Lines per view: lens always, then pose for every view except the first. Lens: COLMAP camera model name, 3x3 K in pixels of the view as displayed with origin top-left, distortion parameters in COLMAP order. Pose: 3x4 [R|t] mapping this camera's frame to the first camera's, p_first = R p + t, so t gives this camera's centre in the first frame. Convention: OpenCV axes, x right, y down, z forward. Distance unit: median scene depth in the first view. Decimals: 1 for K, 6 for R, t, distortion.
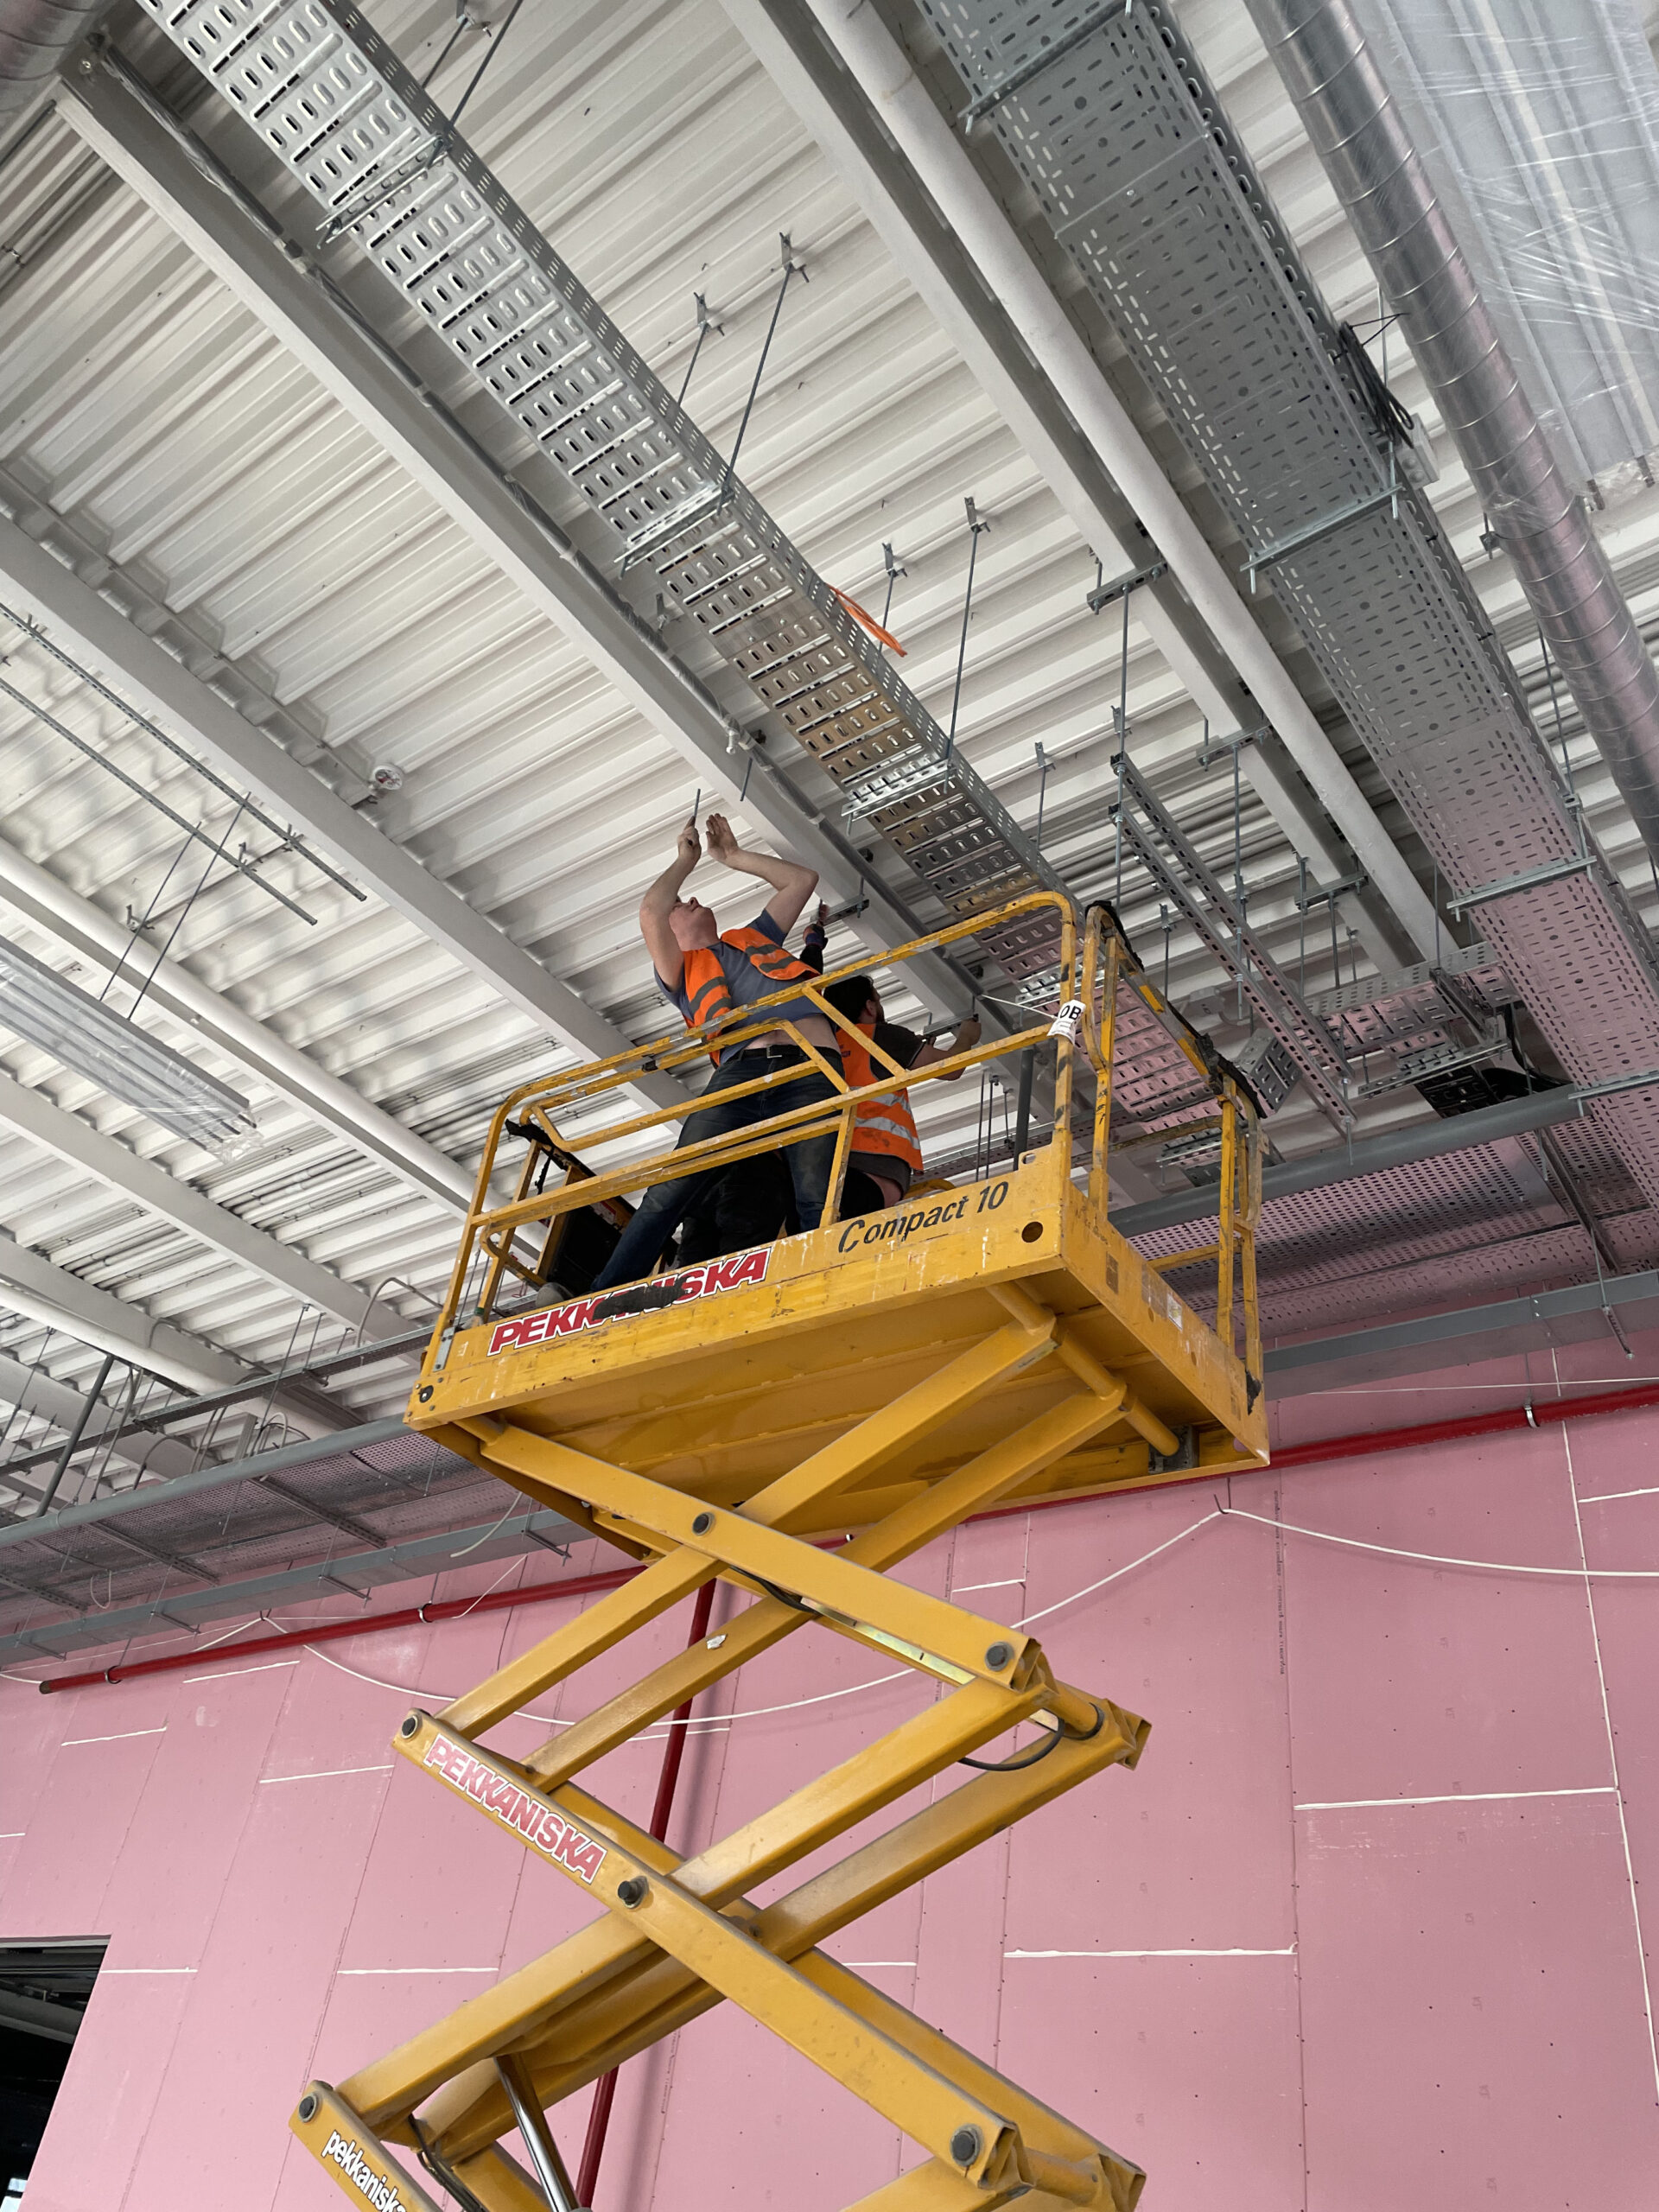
lens RADIAL K [[1662.0, 0, 829.5], [0, 1662.0, 1106.0], [0, 0, 1]] dist [0.095431, -0.115632]
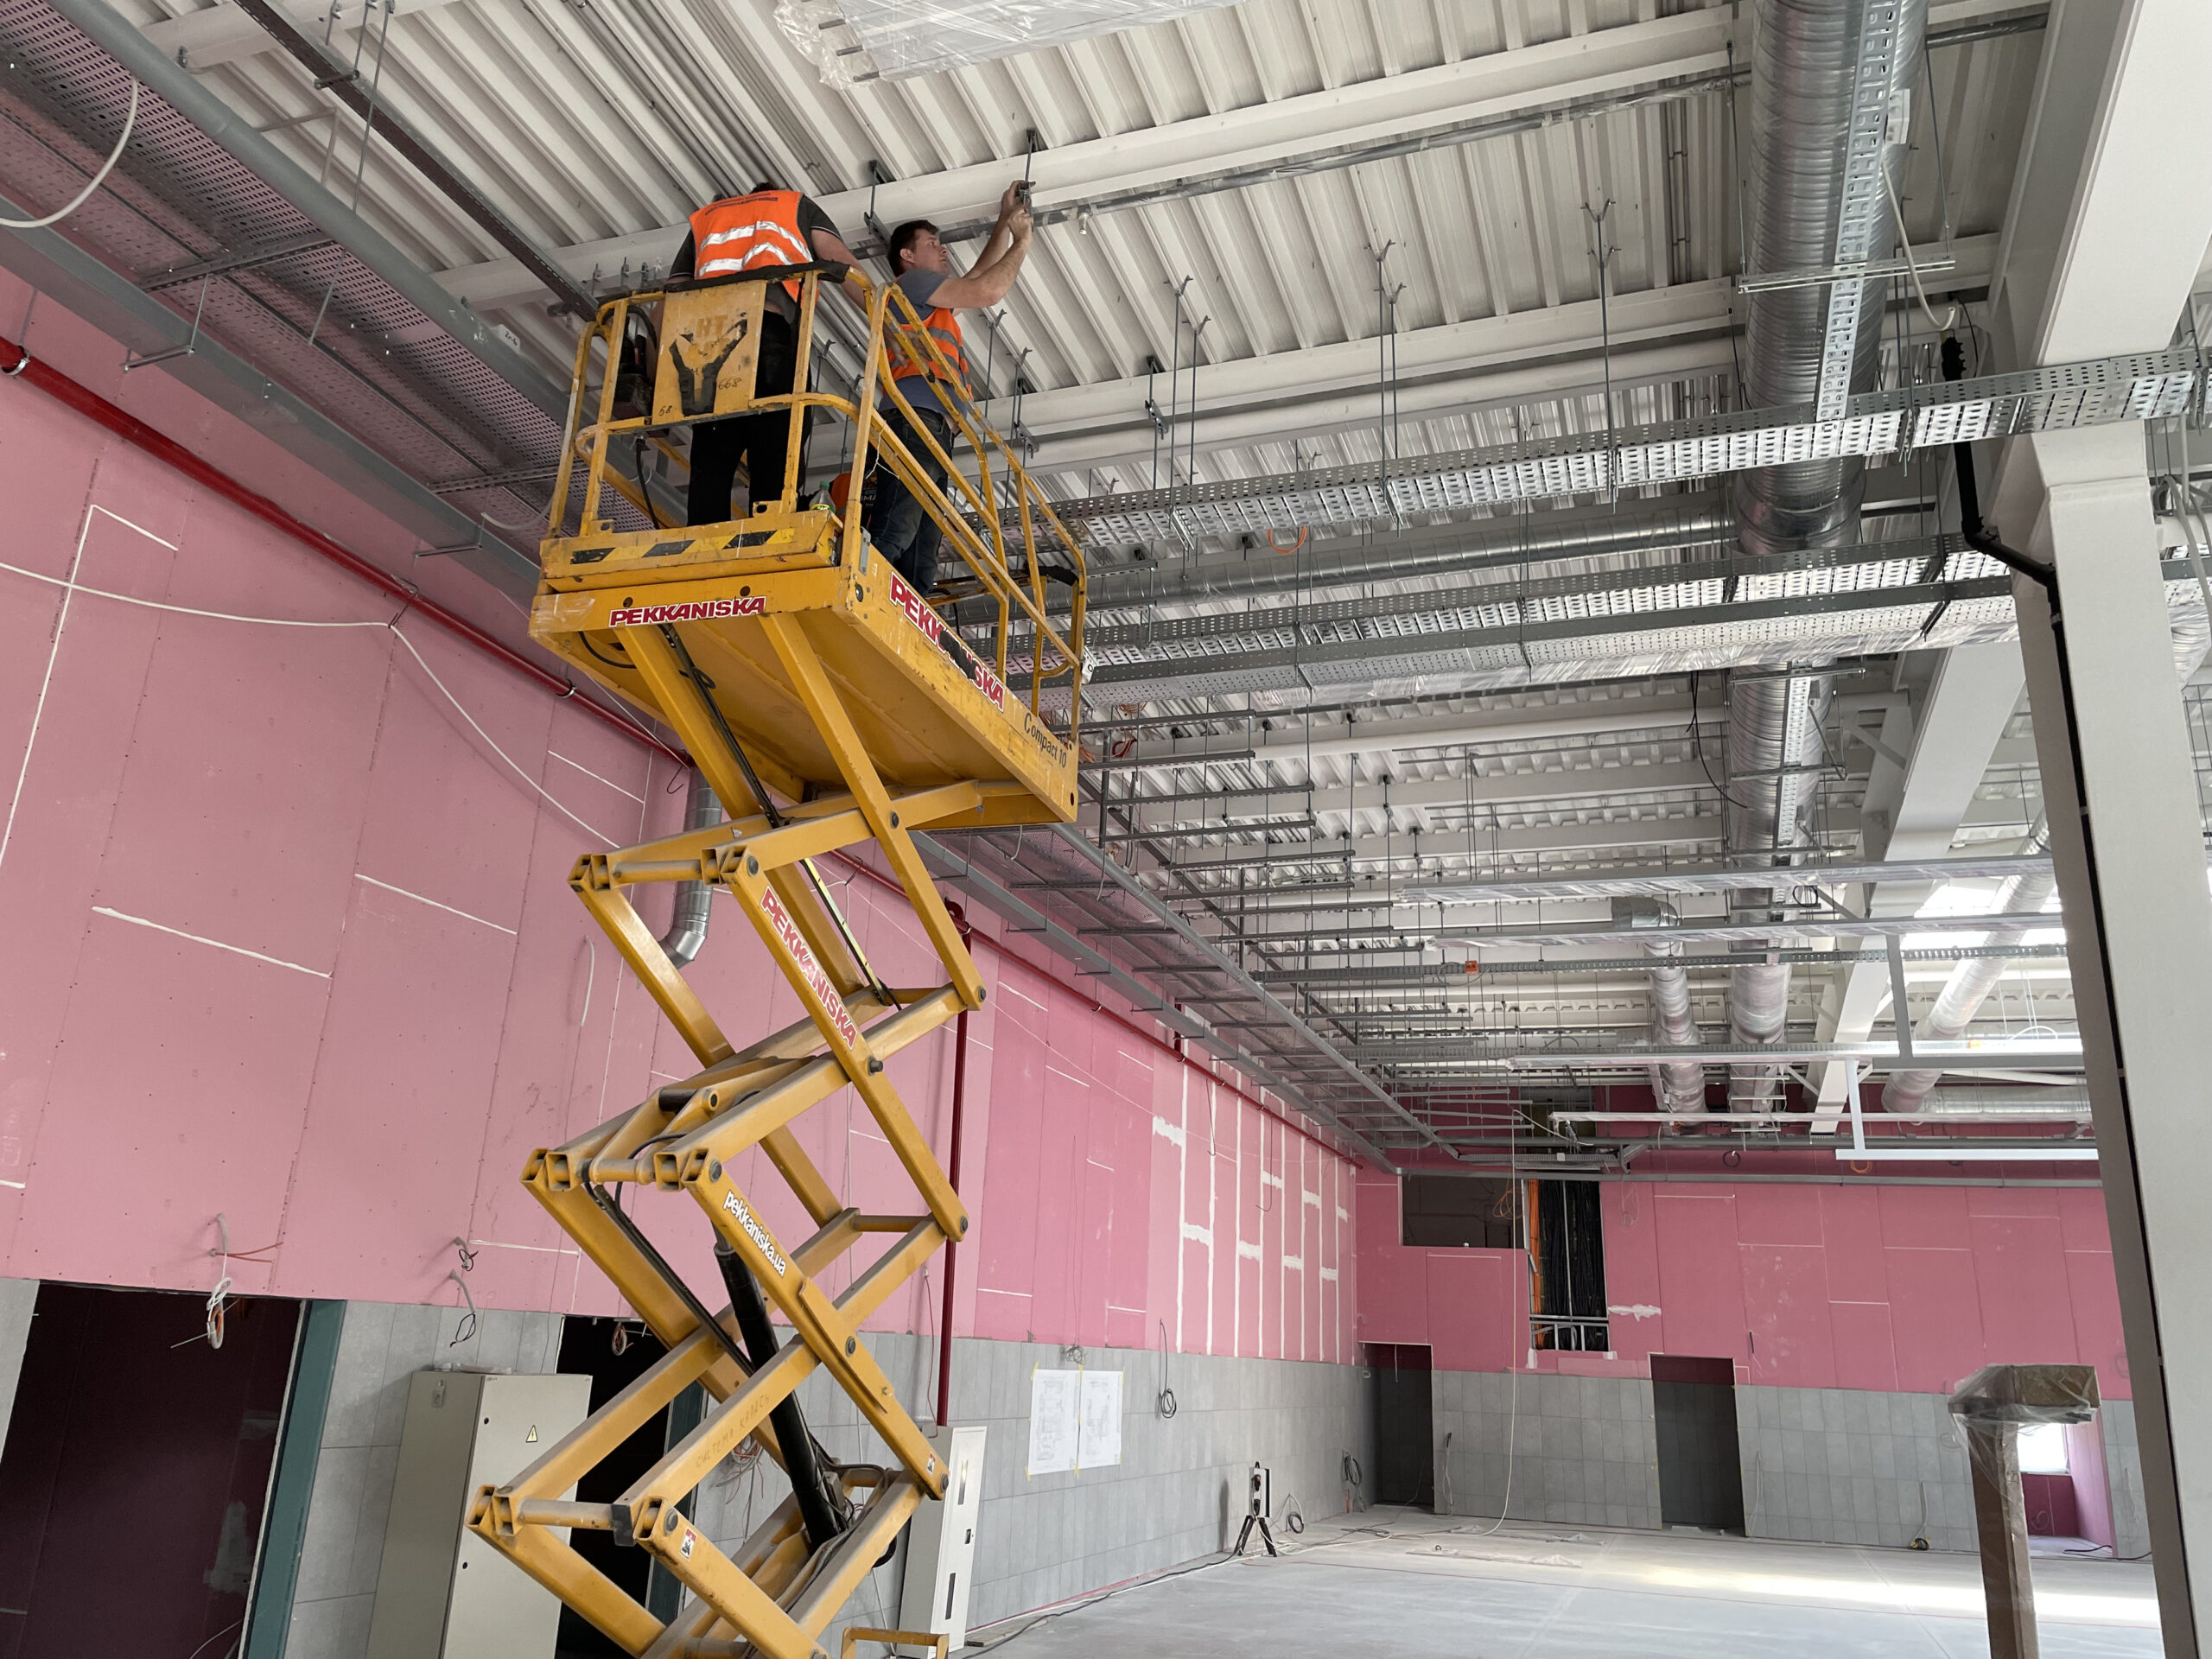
lens RADIAL K [[1662.0, 0, 1103.8], [0, 1662.0, 823.1], [0, 0, 1]] dist [0.095431, -0.115632]
pose [[-0.294985, 0.160035, 0.942004, -1.485219], [-0.636955, 0.701934, -0.318710, 0.608585], [-0.712230, -0.694030, -0.105125, 1.076265]]
